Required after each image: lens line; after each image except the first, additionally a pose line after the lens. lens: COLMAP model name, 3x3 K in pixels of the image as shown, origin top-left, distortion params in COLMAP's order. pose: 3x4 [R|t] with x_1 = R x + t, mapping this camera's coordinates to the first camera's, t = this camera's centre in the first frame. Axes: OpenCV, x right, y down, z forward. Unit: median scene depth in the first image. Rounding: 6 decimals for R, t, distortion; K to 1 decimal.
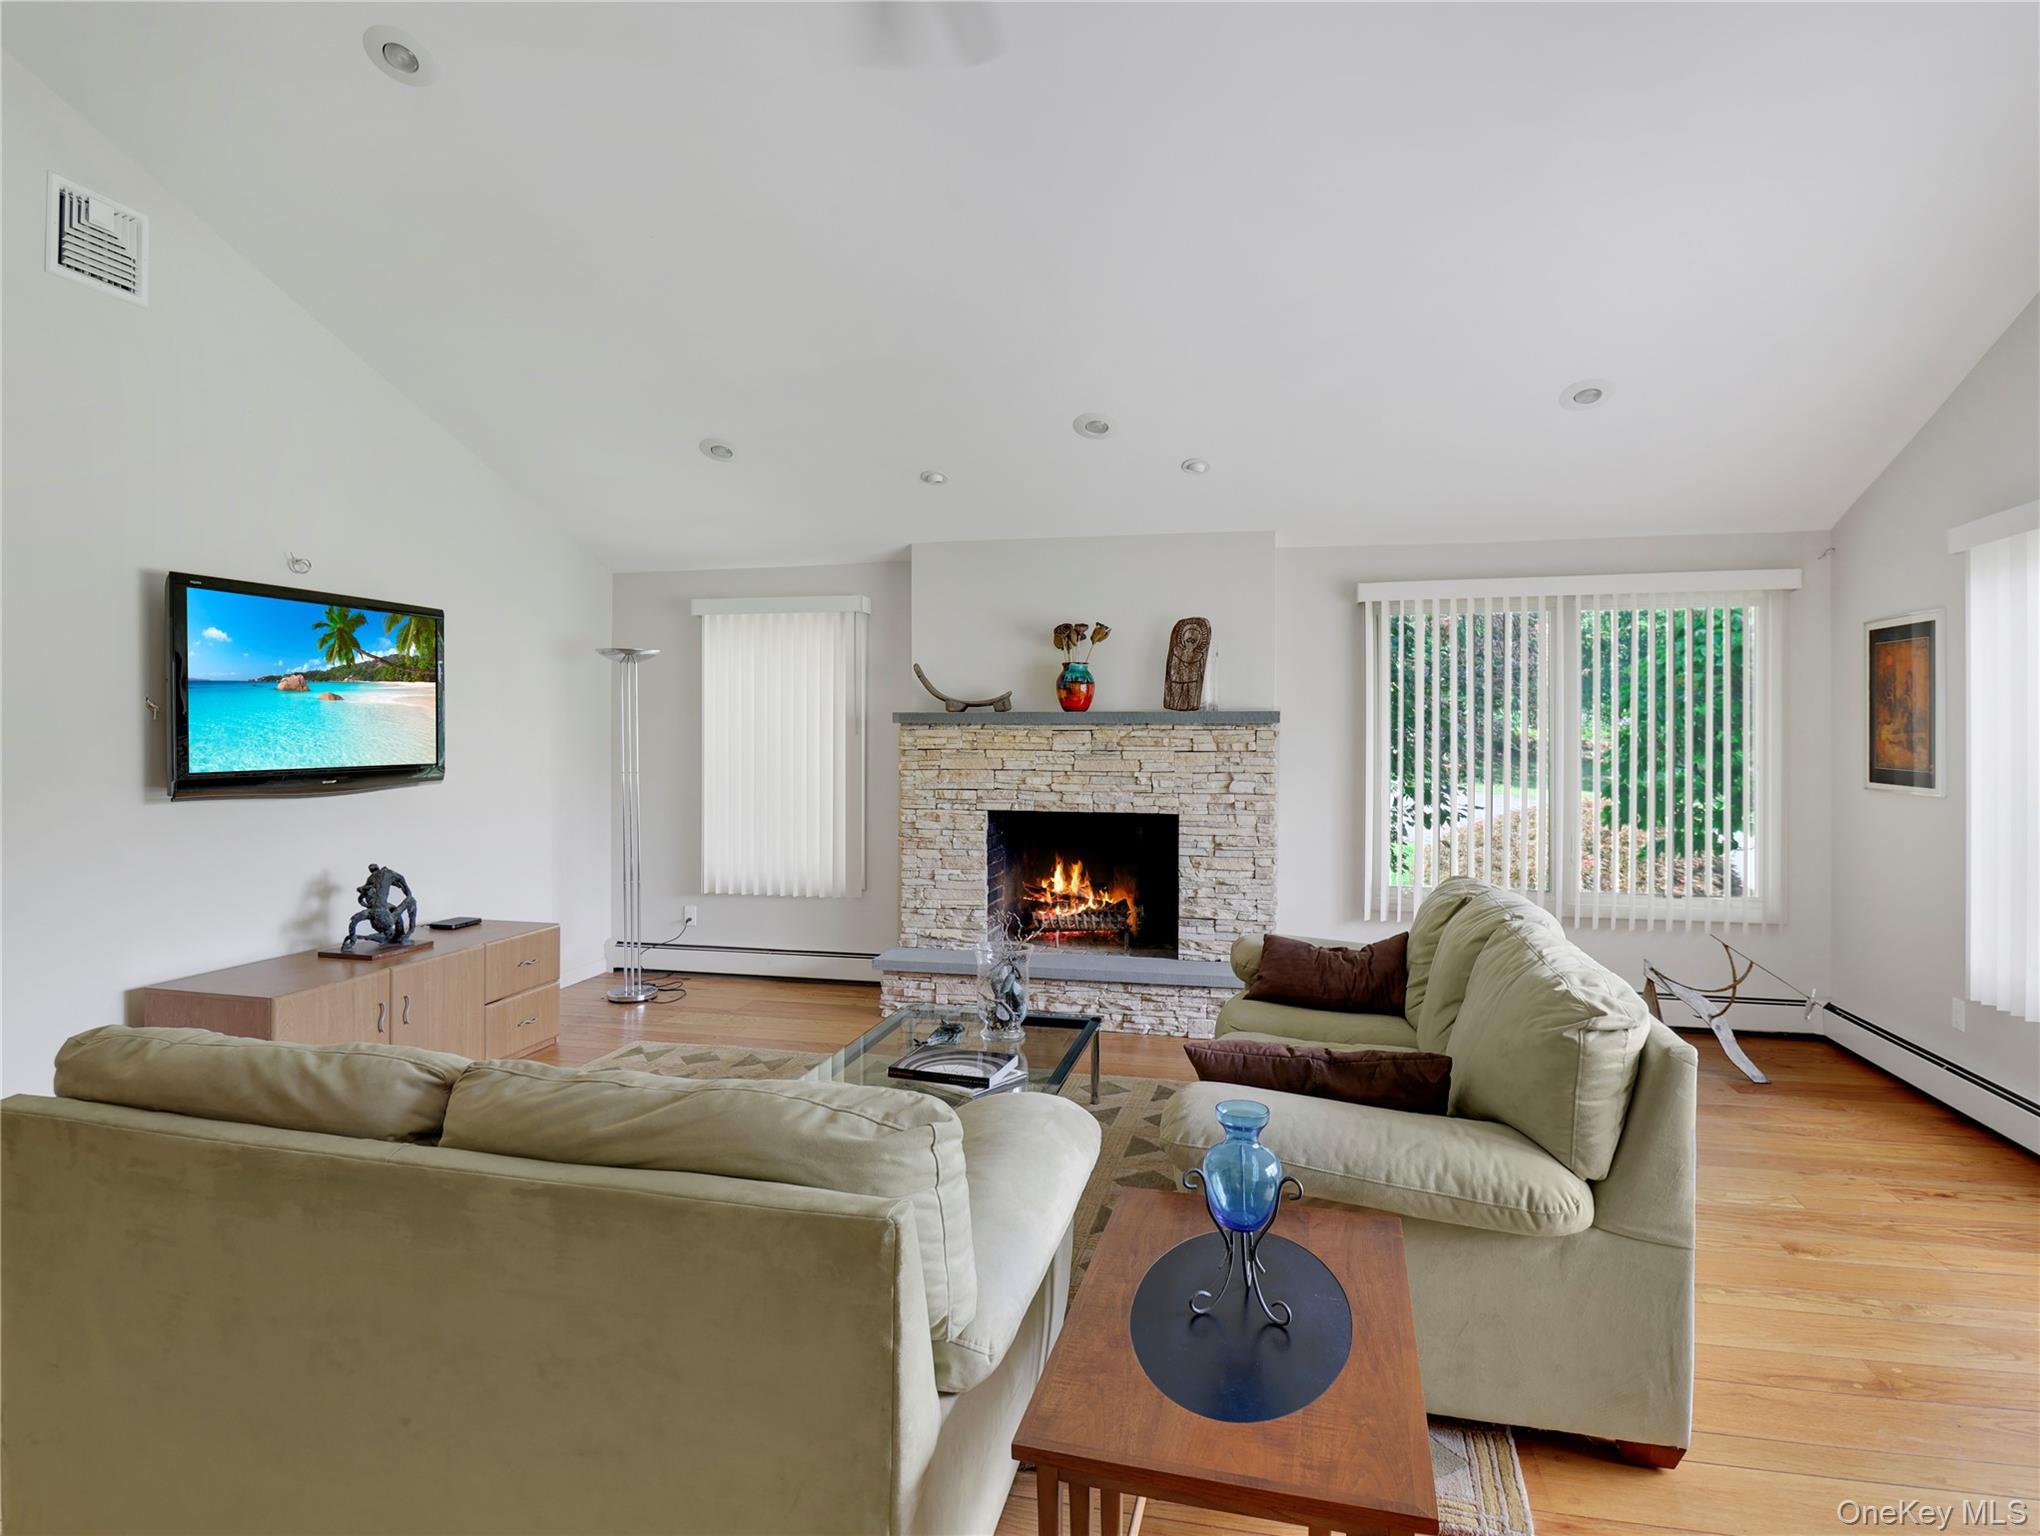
lens RADIAL K [[1090.1, 0, 1024.6], [0, 1090.1, 721.6], [0, 0, 1]] dist [0.014795, -0.029114]
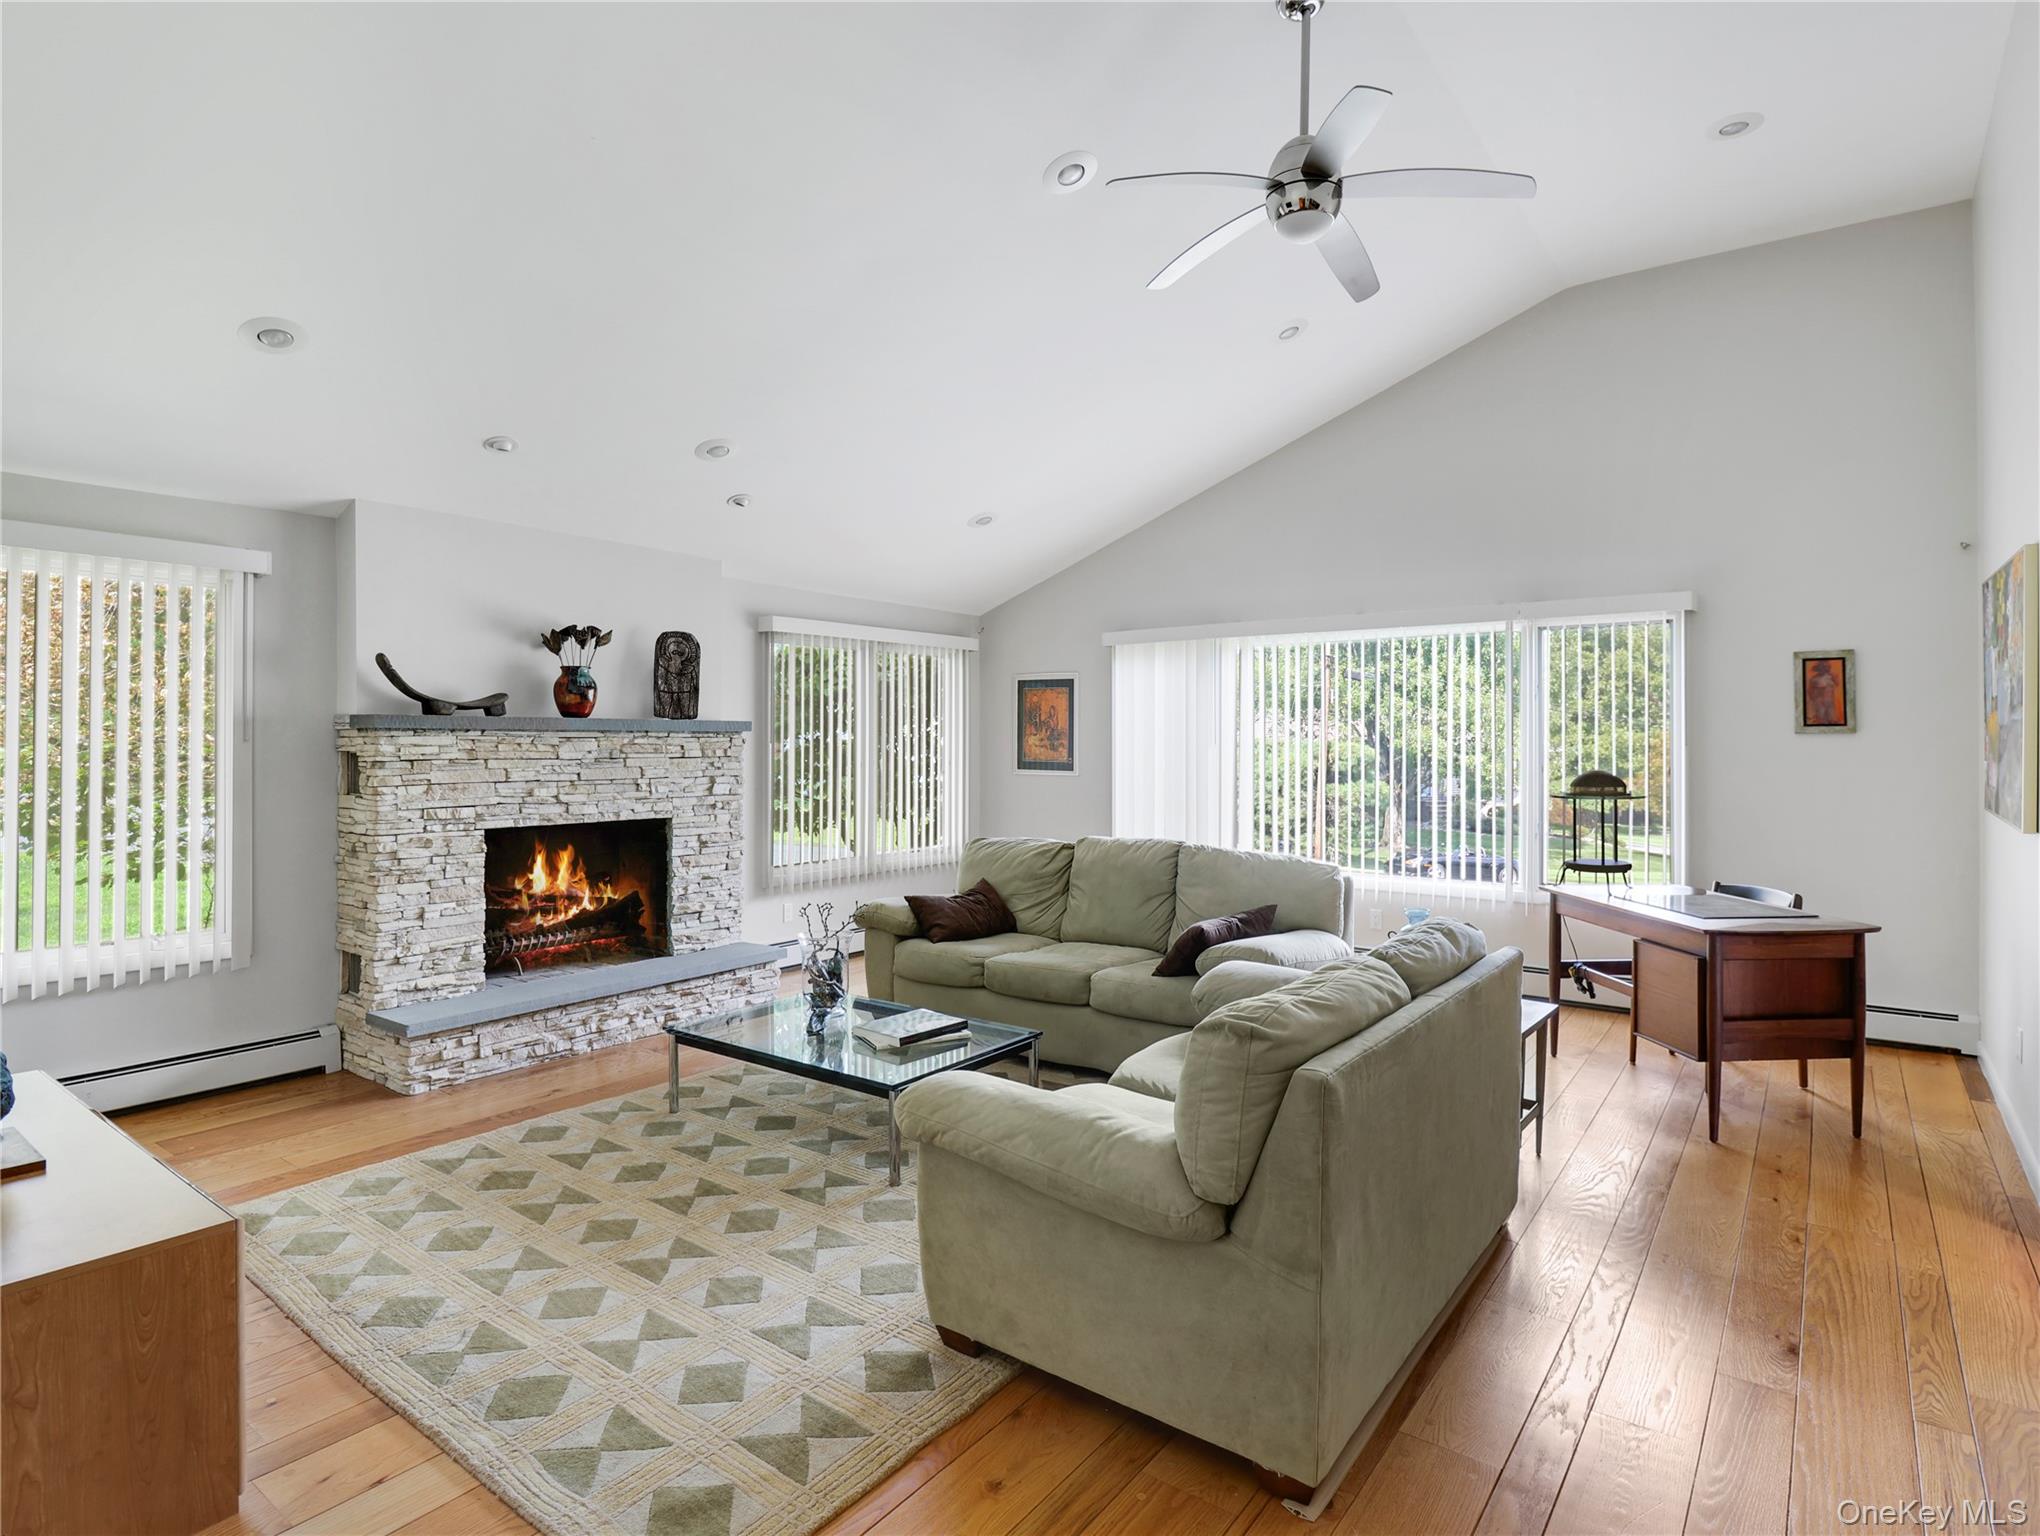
lens RADIAL K [[1071.3, 0, 1019.4], [0, 1071.3, 730.2], [0, 0, 1]] dist [0.000070, -0.017090]
pose [[0.406644, 0.008714, 0.913545, -0.661776], [-0.010292, 0.999935, -0.004957, 0.002472], [-0.913529, -0.007386, 0.406707, 0.273652]]
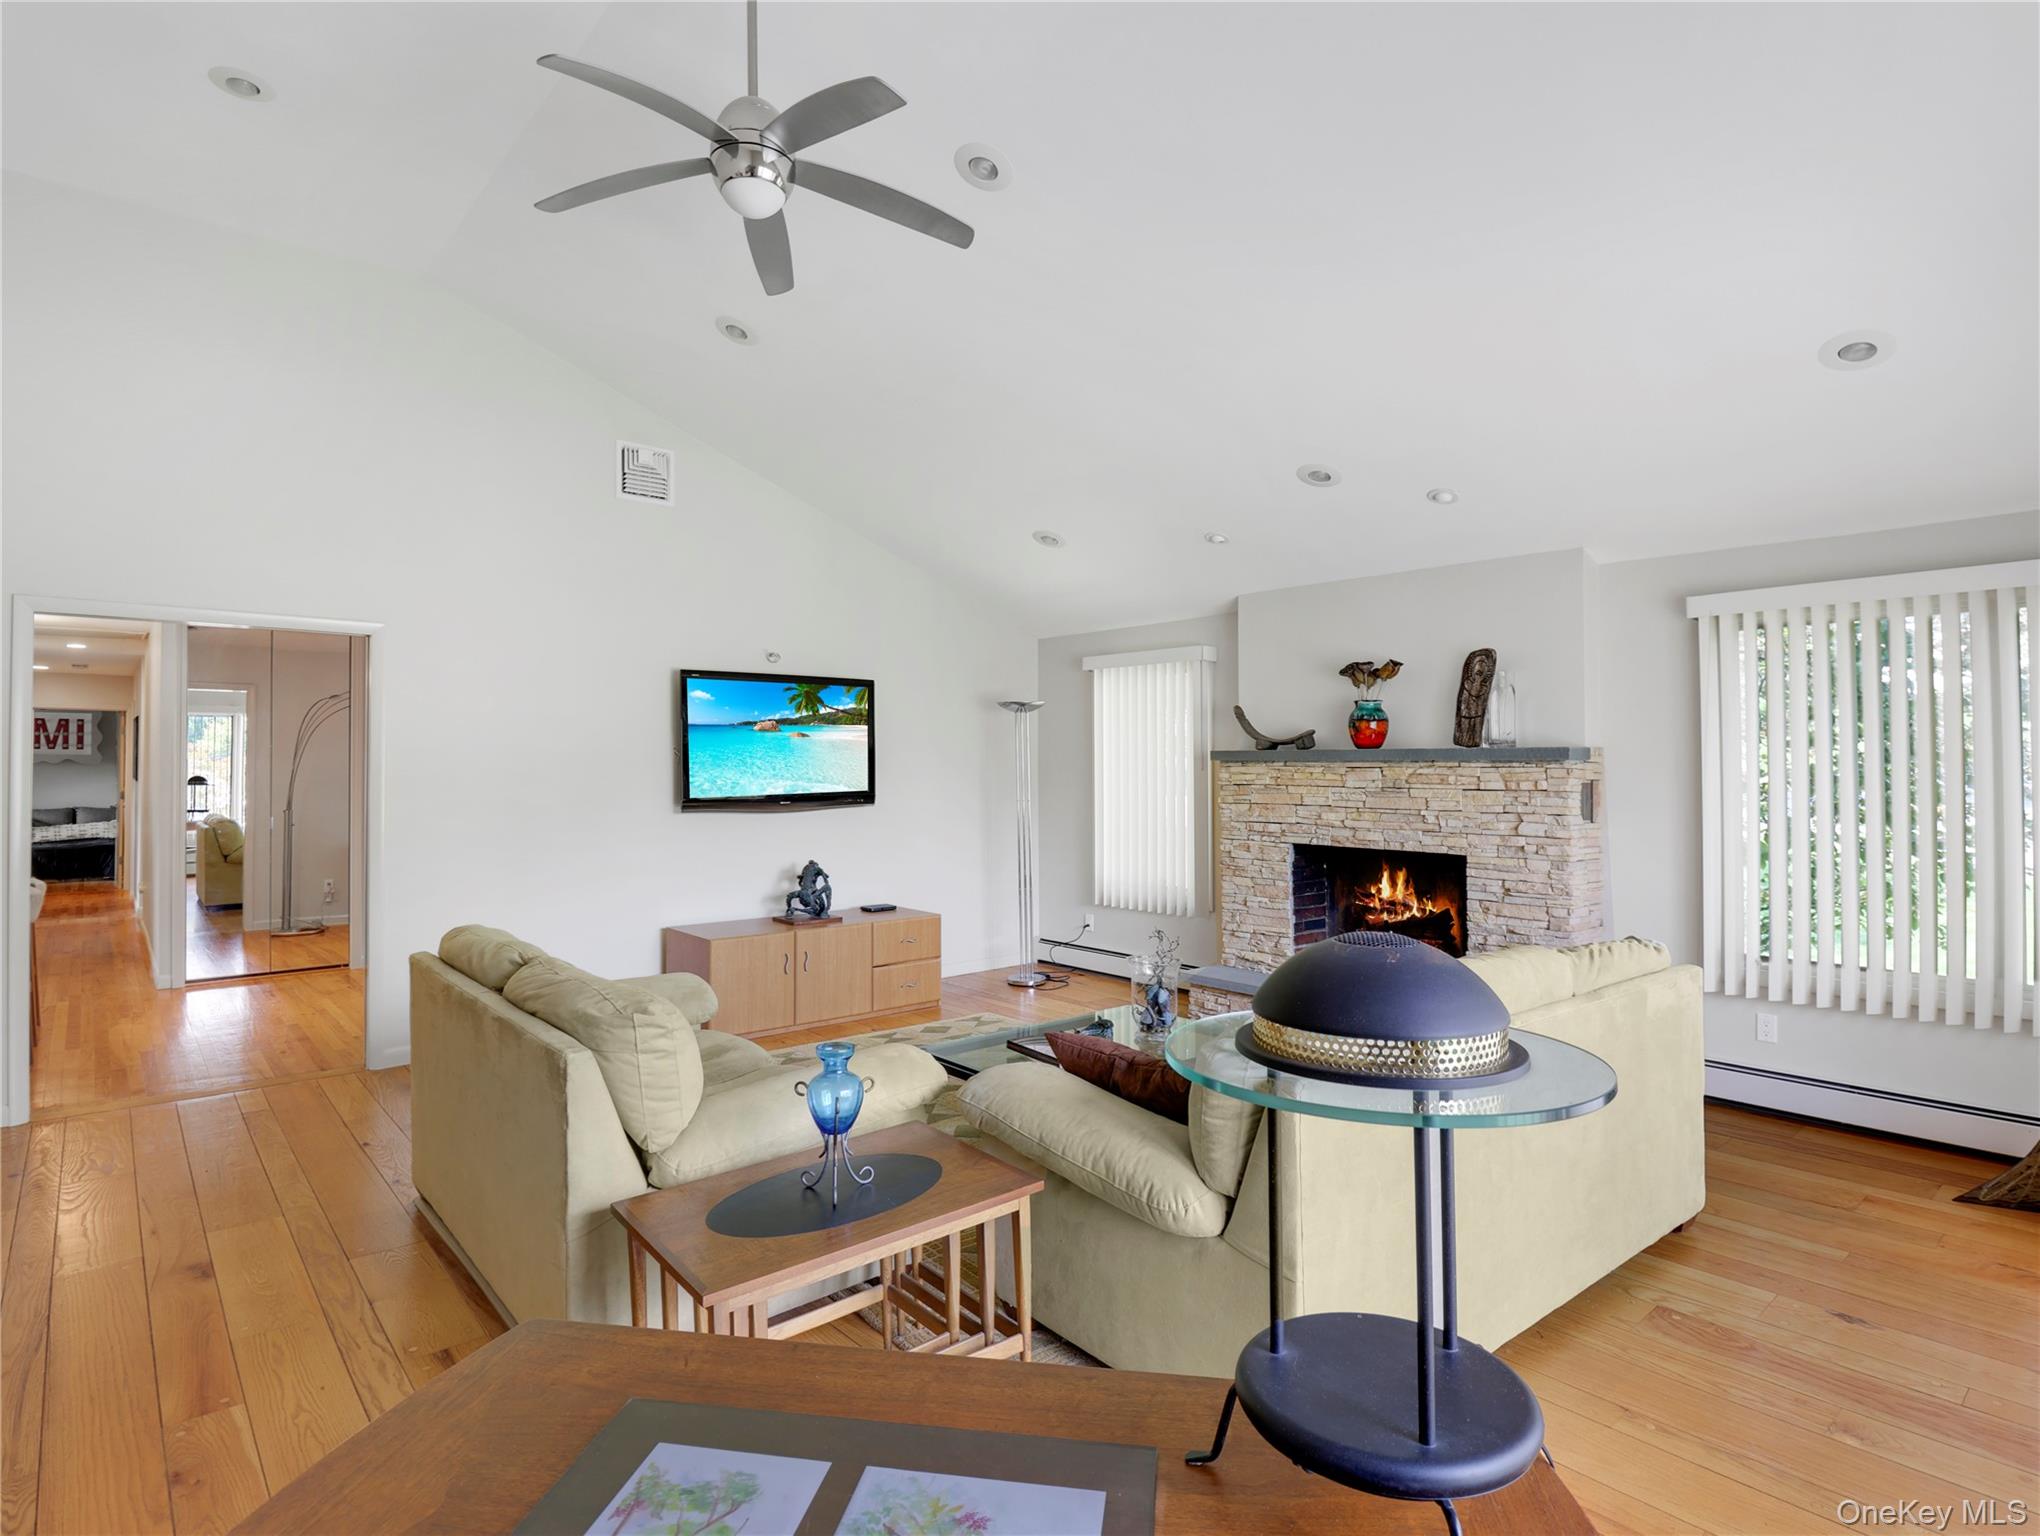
lens RADIAL K [[1071.3, 0, 1019.4], [0, 1071.3, 730.2], [0, 0, 1]] dist [0.000070, -0.017090]
pose [[0.807932, -0.019103, -0.588966, 0.376834], [0.006000, 0.999689, -0.024195, -0.004383], [0.589245, 0.016014, 0.807796, 0.009571]]
